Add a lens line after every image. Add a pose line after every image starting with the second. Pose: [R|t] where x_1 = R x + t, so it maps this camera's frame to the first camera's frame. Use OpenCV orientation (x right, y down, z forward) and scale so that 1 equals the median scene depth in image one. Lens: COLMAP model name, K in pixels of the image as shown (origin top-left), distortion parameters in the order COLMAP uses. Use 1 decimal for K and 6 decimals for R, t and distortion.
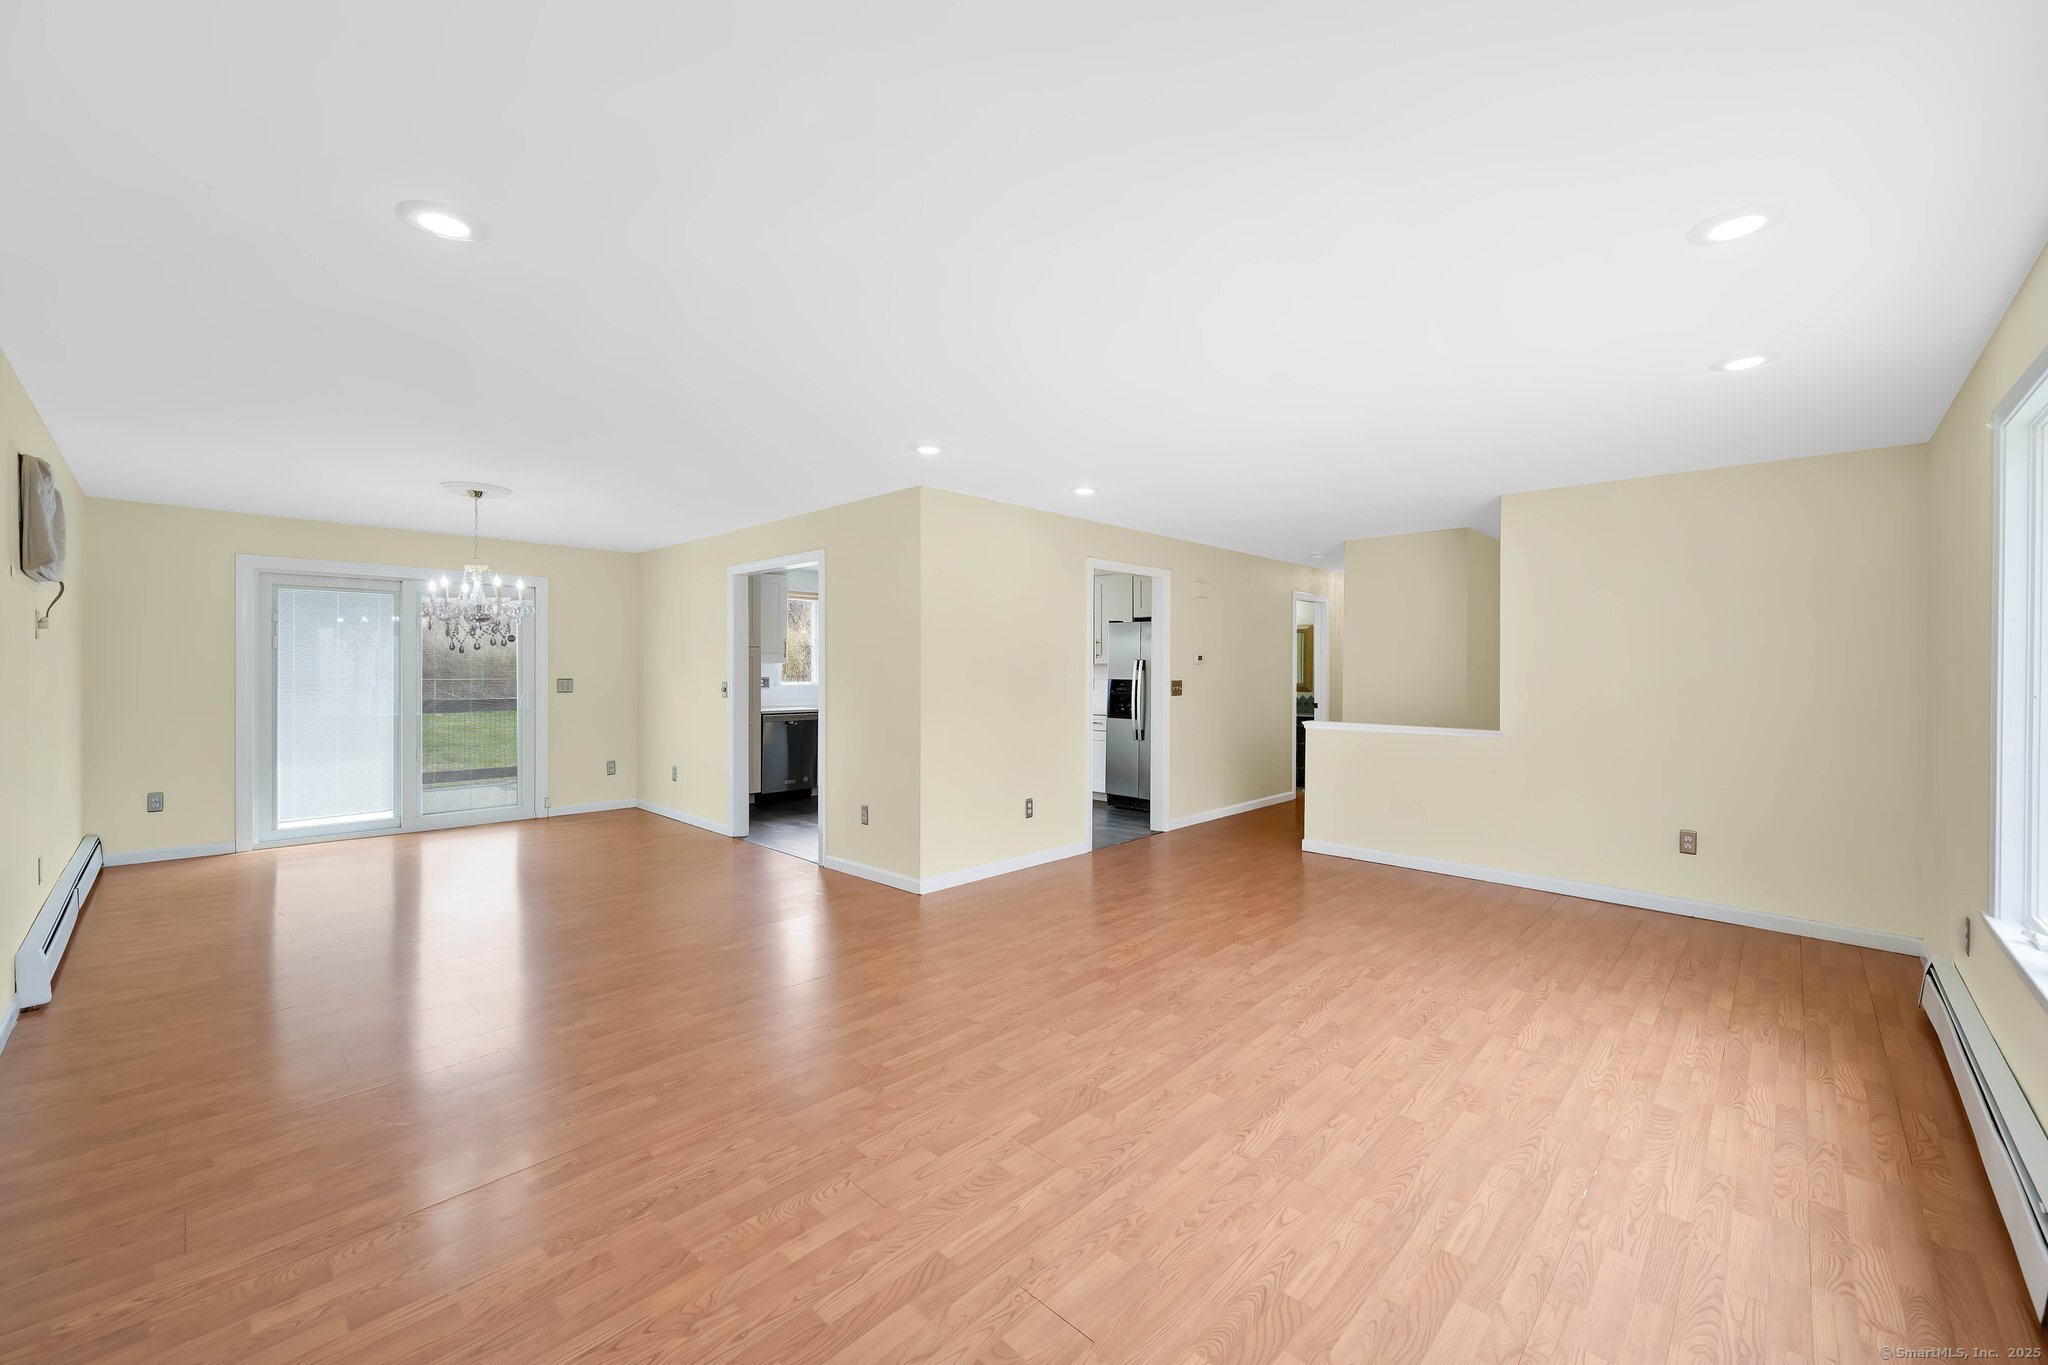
lens RADIAL K [[808.0, 0, 1018.6], [0, 808.0, 680.4], [0, 0, 1]] dist [-0.003242, 0.000733]
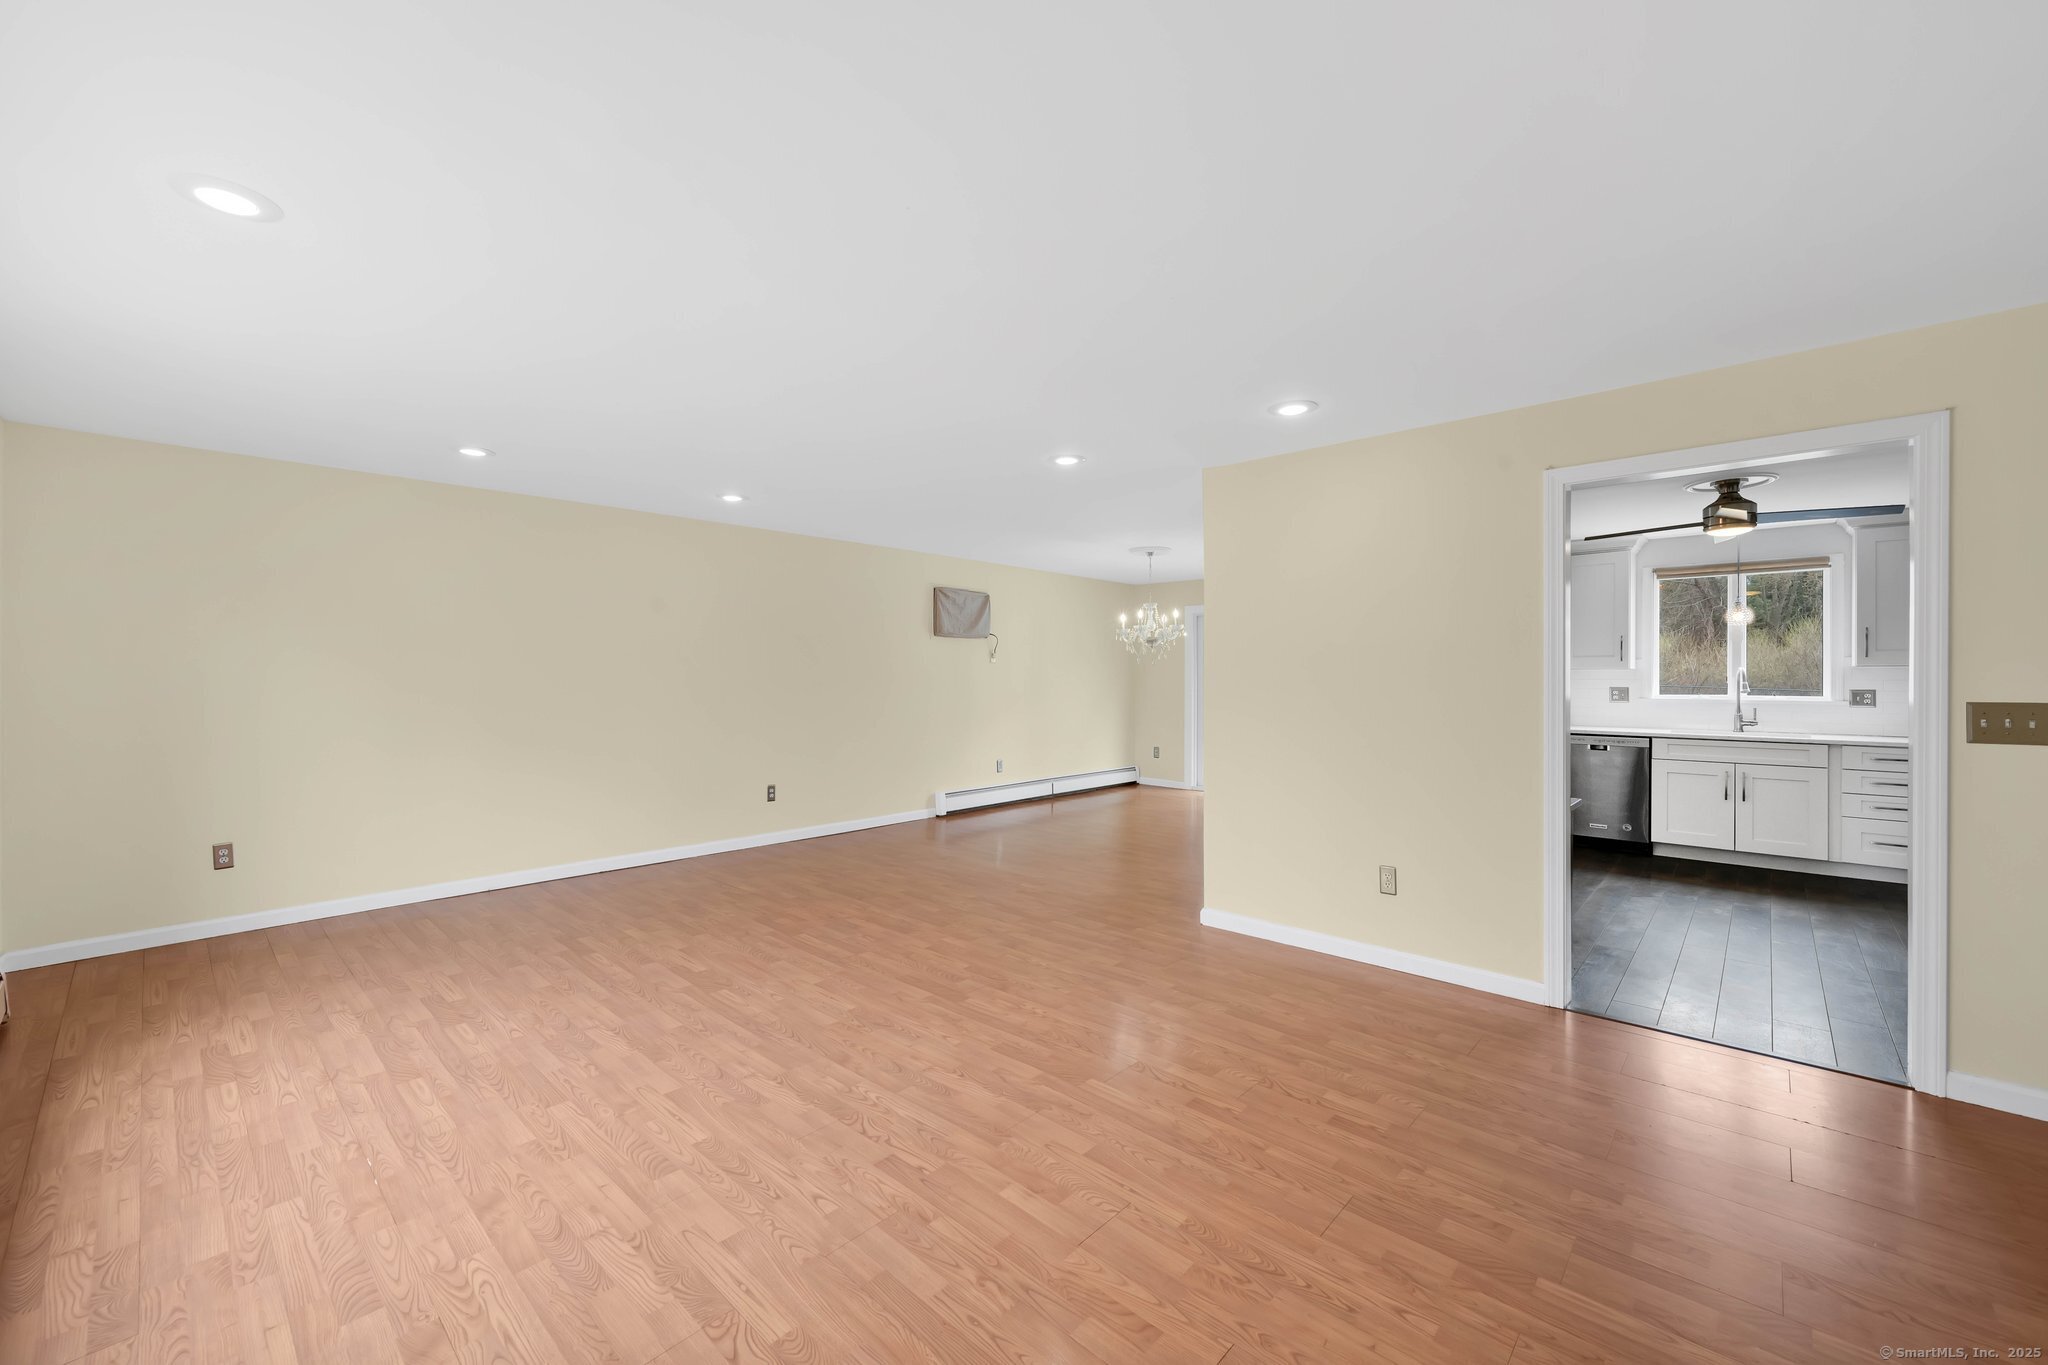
lens RADIAL K [[808.0, 0, 1044.3], [0, 808.0, 671.1], [0, 0, 1]] dist [-0.003242, 0.000733]
pose [[0.036404, -0.008570, -0.999300, 1.049229], [-0.016875, 0.999815, -0.009190, -0.006351], [0.999195, 0.017198, 0.036253, 1.072374]]
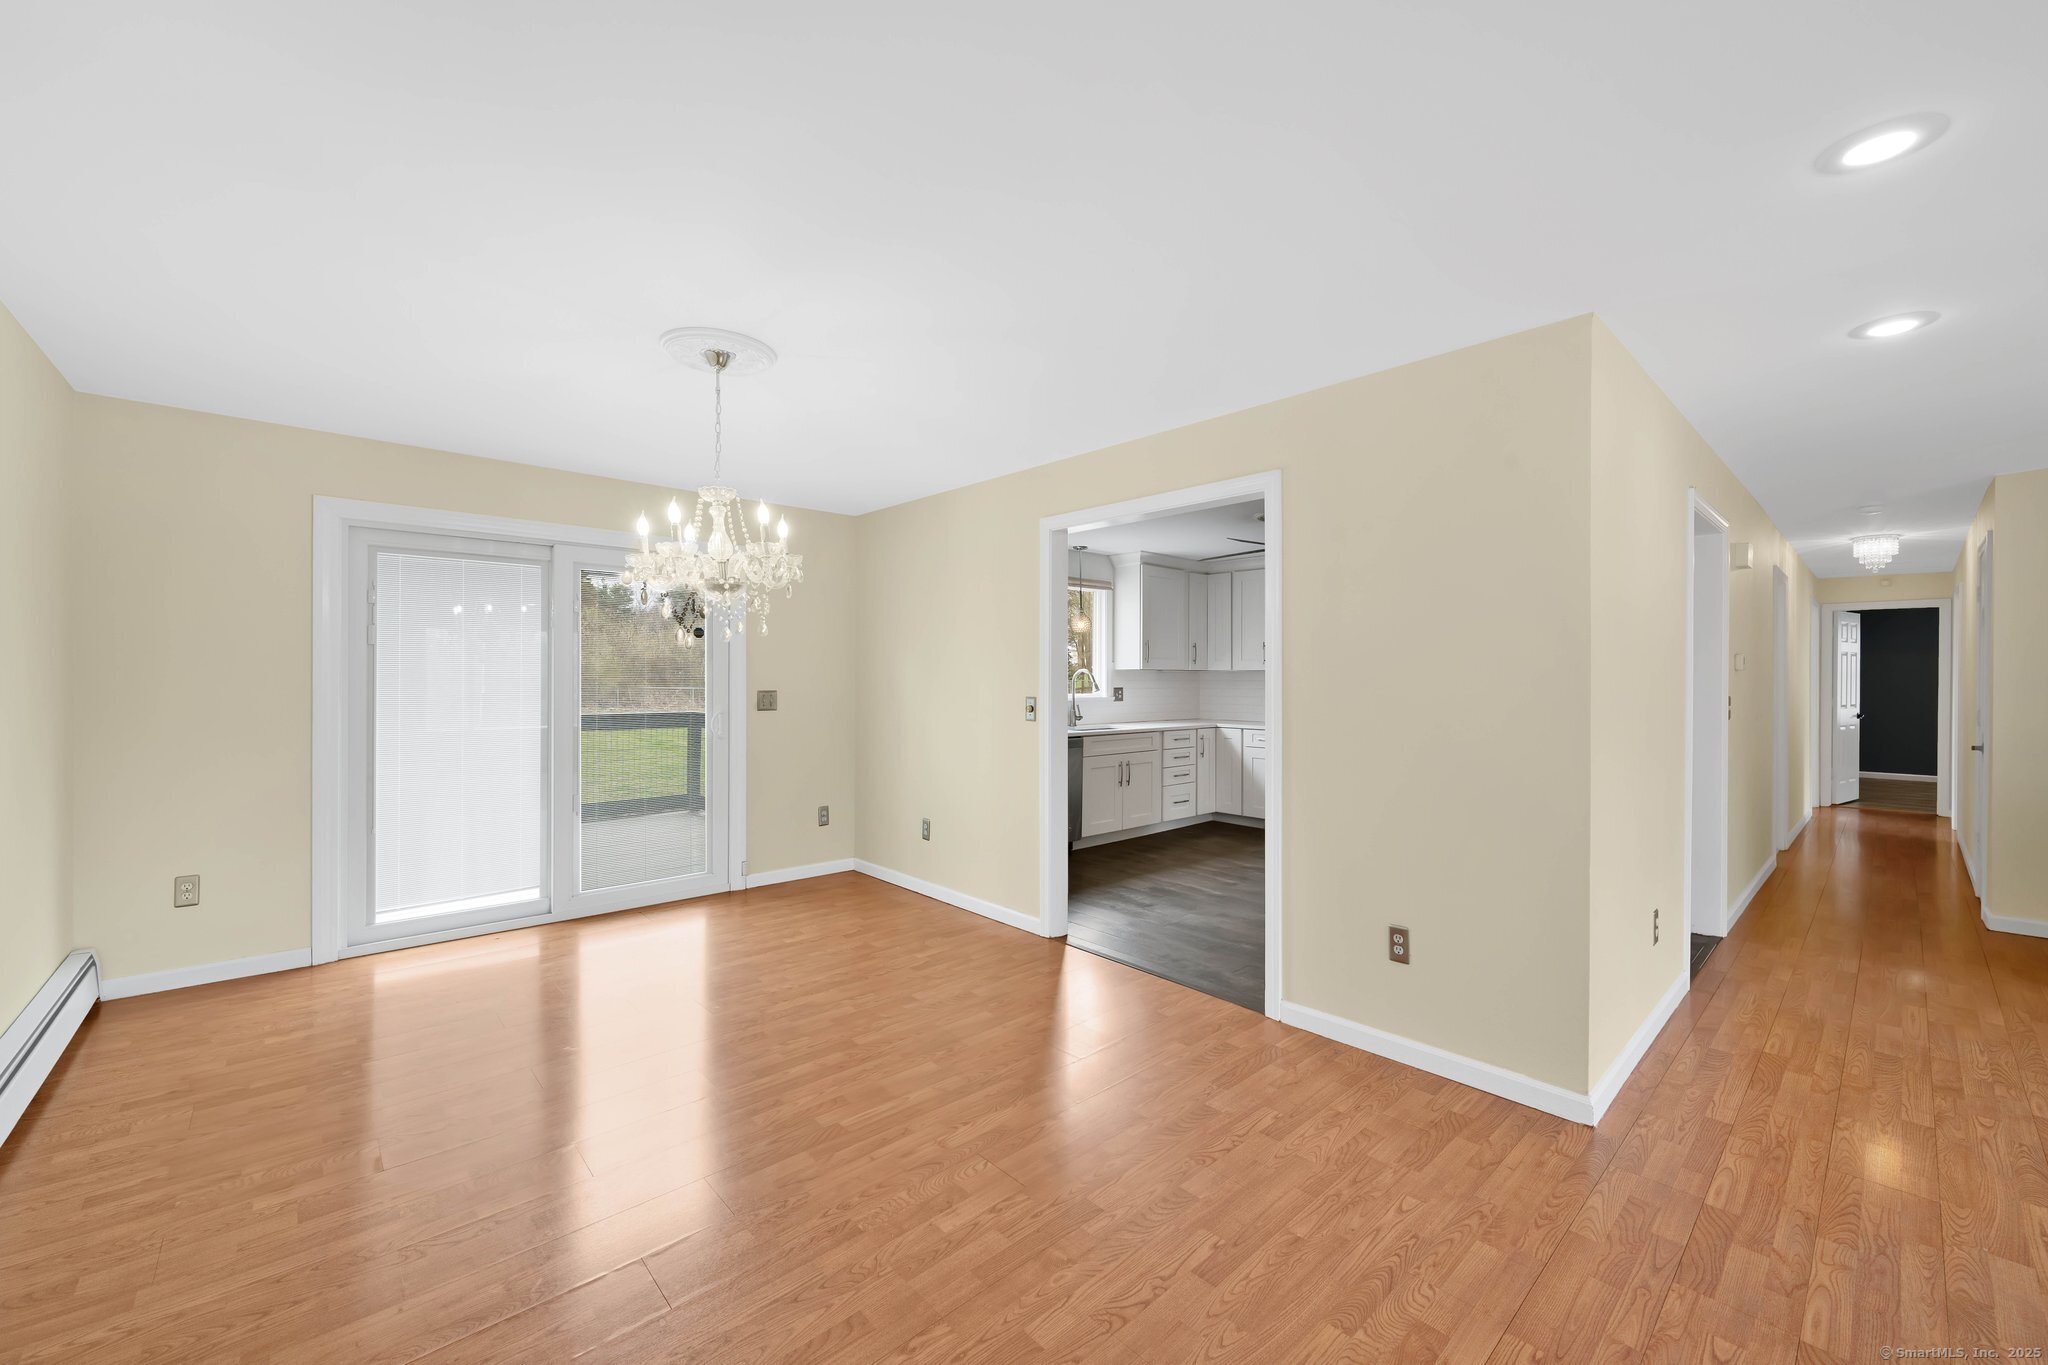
lens RADIAL K [[808.0, 0, 1036.9], [0, 808.0, 685.0], [0, 0, 1]] dist [-0.003242, 0.000733]
pose [[0.998229, 0.002031, -0.059447, -0.593619], [-0.002315, 0.999986, -0.004707, -0.008676], [0.059437, 0.004836, 0.998220, 0.651675]]
